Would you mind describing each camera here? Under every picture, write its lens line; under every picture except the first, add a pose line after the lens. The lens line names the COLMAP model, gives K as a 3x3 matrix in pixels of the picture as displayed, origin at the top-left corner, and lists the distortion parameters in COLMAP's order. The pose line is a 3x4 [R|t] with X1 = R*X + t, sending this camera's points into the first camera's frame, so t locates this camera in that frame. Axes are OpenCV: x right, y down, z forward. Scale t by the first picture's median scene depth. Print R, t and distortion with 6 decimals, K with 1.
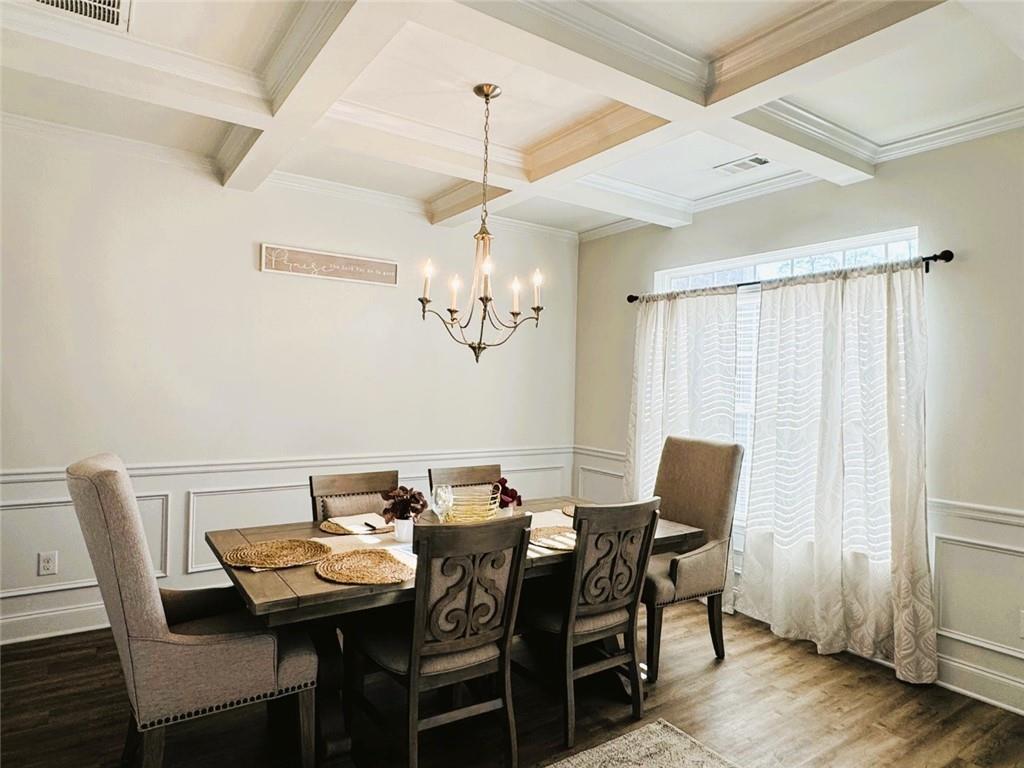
lens RADIAL K [[613.2, 0, 512.0], [0, 613.2, 384.0], [0, 0, 1]] dist [-0.001537, -0.000149]
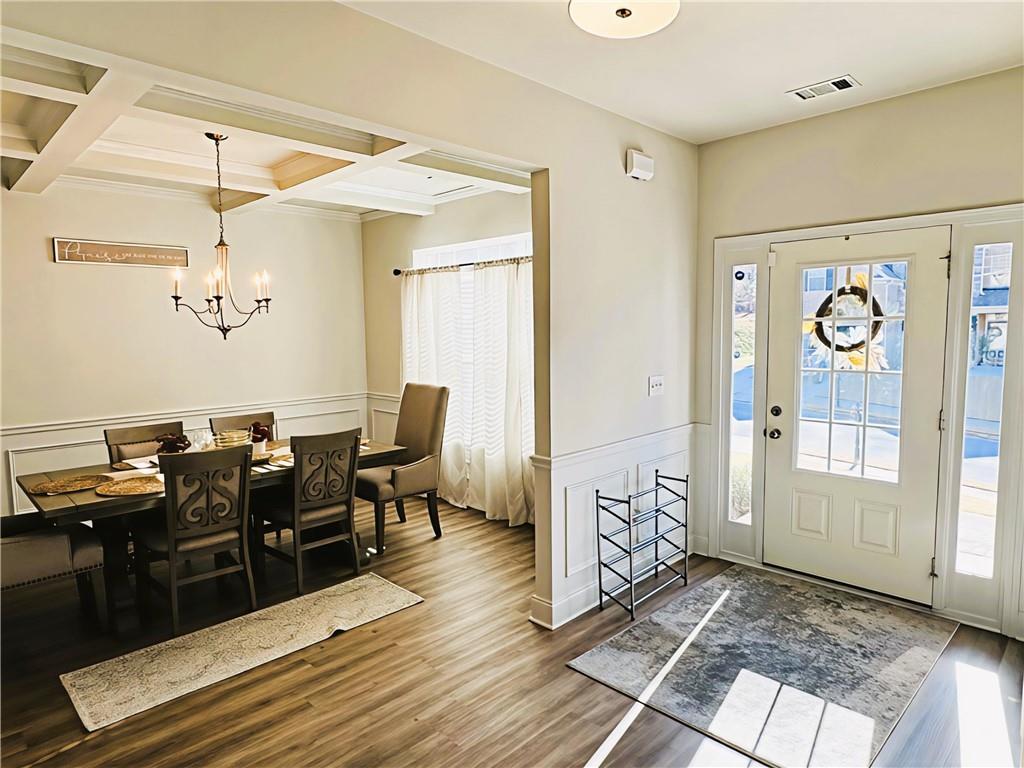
lens RADIAL K [[613.9, 0, 509.4], [0, 613.9, 382.6], [0, 0, 1]] dist [0.000278, 0.002182]
pose [[0.982766, -0.056327, 0.176063, 0.298287], [0.039728, 0.994547, 0.096422, -0.043863], [-0.180534, -0.087766, 0.979645, -0.440250]]
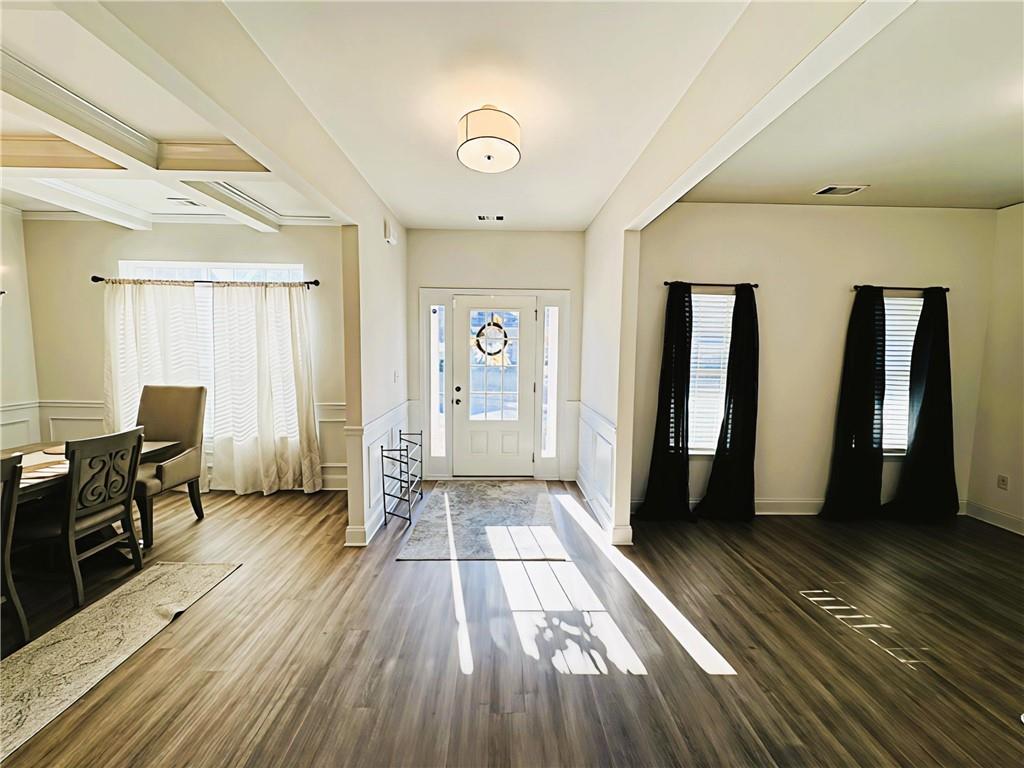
lens RADIAL K [[405.5, 0, 508.9], [0, 405.5, 381.8], [0, 0, 1]] dist [-0.000795, 0.000009]
pose [[0.548248, -0.090995, 0.831351, -0.079793], [0.001340, 0.994158, 0.107931, -0.028780], [-0.836315, -0.058058, 0.545167, -0.273526]]
